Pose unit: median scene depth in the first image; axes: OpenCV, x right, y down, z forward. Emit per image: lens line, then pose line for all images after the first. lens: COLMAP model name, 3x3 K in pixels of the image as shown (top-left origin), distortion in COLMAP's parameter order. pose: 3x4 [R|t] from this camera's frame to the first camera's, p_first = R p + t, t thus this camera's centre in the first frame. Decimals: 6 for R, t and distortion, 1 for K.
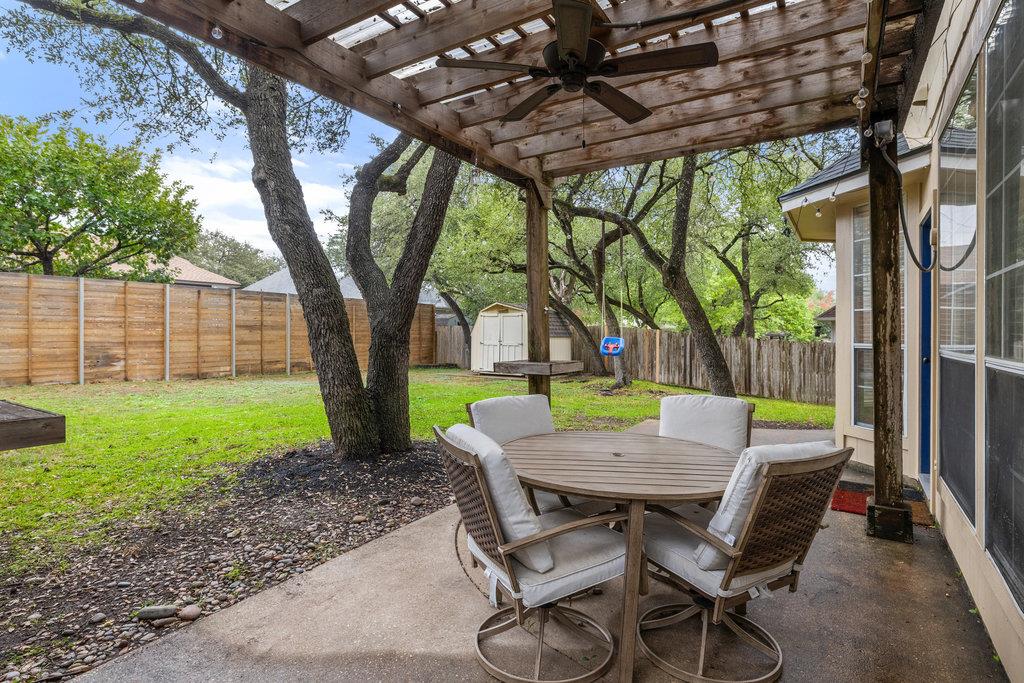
lens RADIAL K [[523.4, 0, 509.7], [0, 523.4, 336.8], [0, 0, 1]] dist [0.000823, 0.000103]
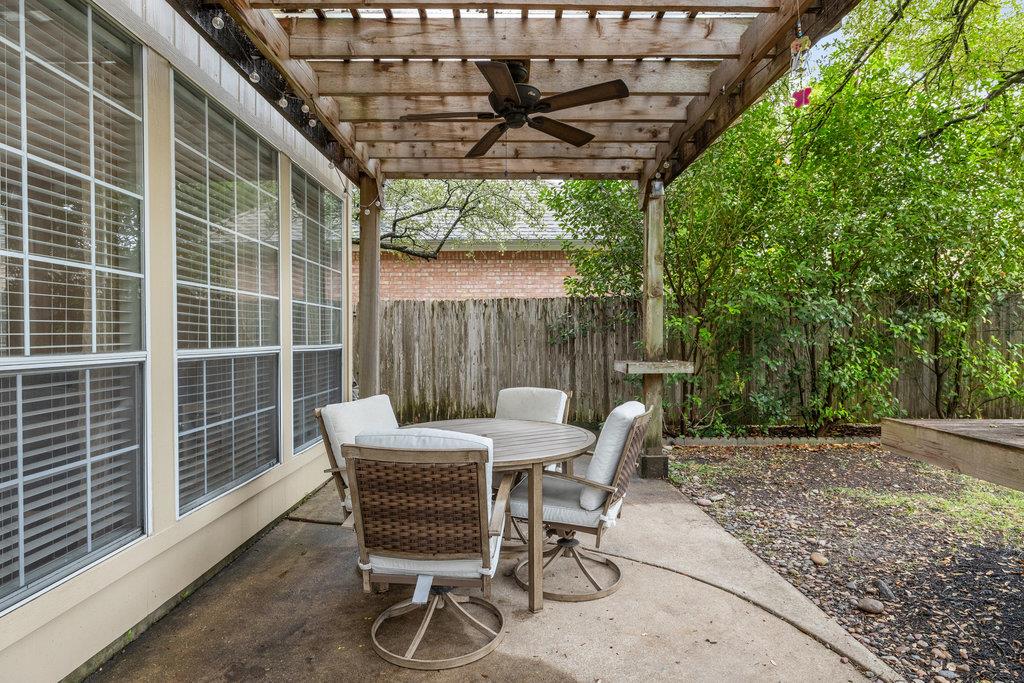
lens RADIAL K [[553.4, 0, 512.1], [0, 553.4, 339.5], [0, 0, 1]] dist [0.000269, 0.000018]
pose [[-0.843068, 0.000379, -0.537807, 0.634764], [-0.006727, 0.999914, 0.011249, -0.009454], [0.537765, 0.013102, -0.842993, 1.564814]]
